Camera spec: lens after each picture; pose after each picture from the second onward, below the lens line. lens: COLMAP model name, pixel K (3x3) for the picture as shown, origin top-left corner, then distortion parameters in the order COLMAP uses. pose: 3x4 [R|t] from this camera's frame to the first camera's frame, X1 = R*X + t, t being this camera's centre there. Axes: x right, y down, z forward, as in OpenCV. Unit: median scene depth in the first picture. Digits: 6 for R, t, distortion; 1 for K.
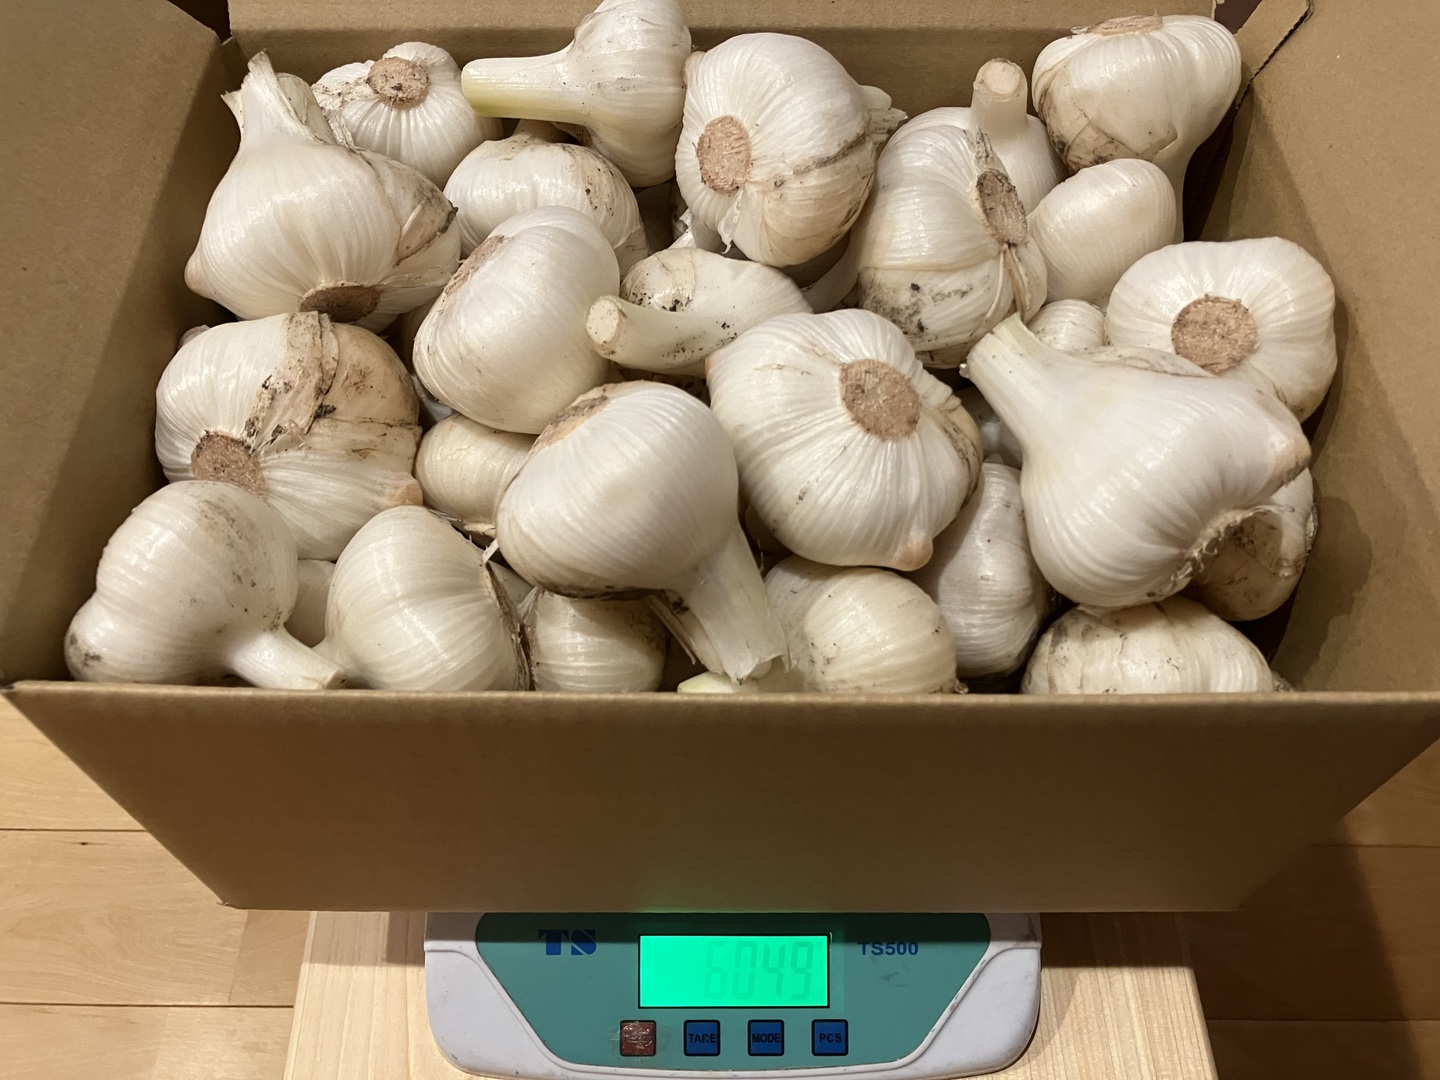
lens RADIAL K [[1184.4, 0, 719.1], [0, 1184.4, 542.1], [0, 0, 1]] dist [0.008646, -0.020907]
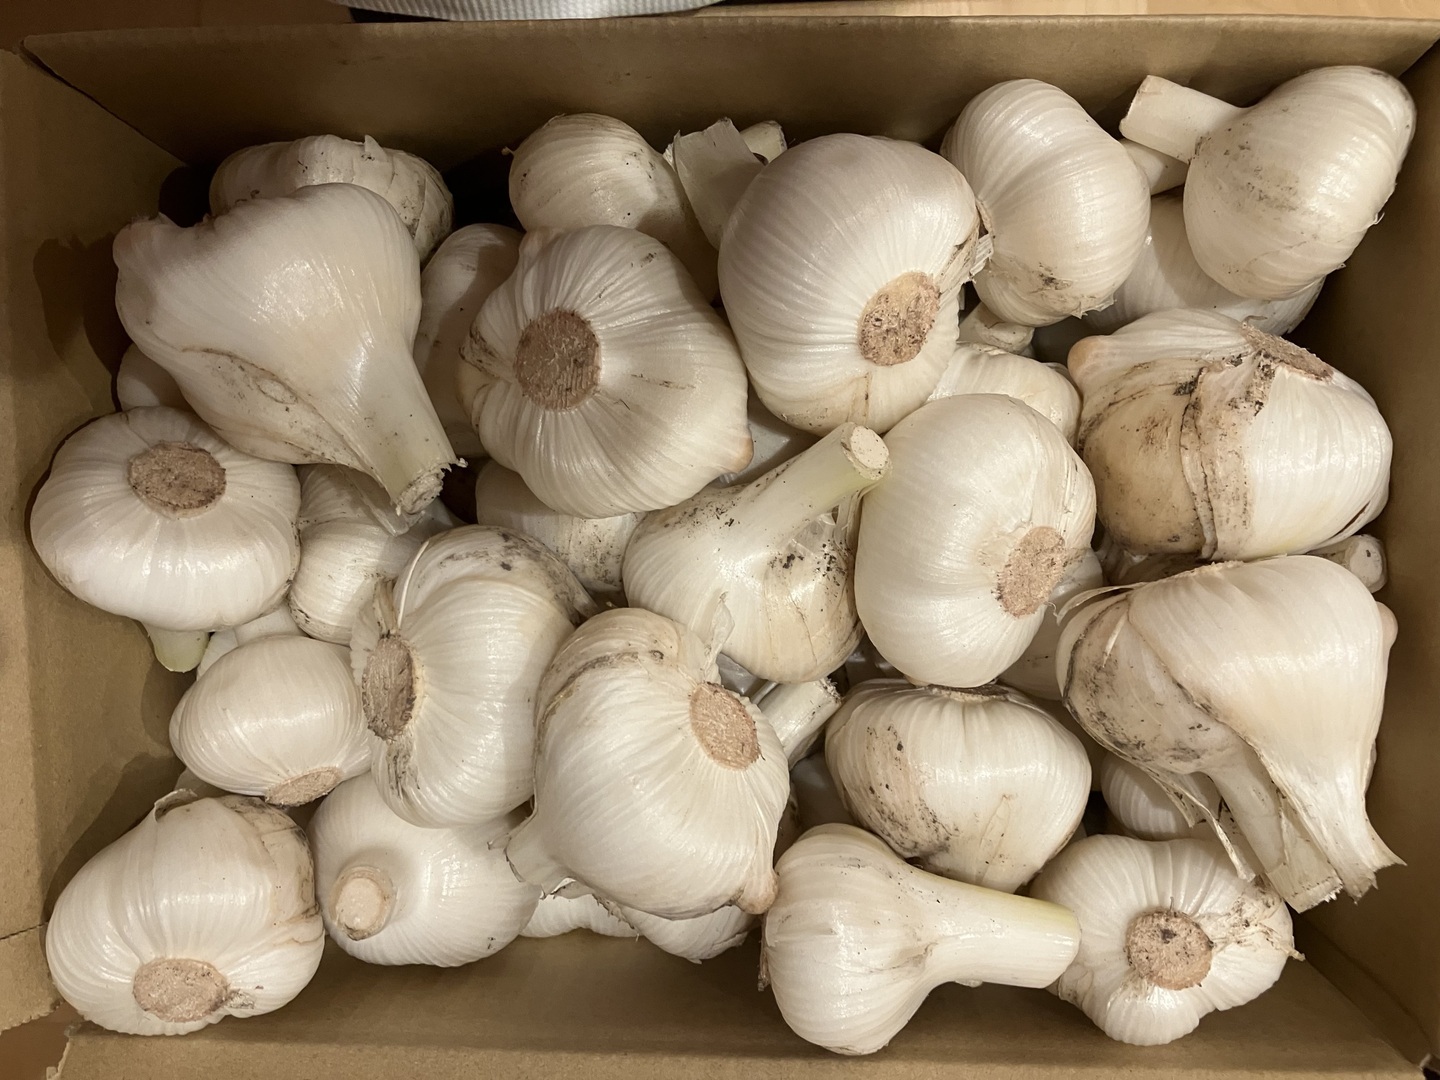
lens RADIAL K [[1184.4, 0, 721.0], [0, 1184.4, 539.9], [0, 0, 1]] dist [0.008646, -0.020907]
pose [[-0.998496, -0.011070, 0.053700, -0.035250], [0.035763, -0.873872, 0.484839, -0.621547], [0.041560, 0.486031, 0.872953, 0.261581]]
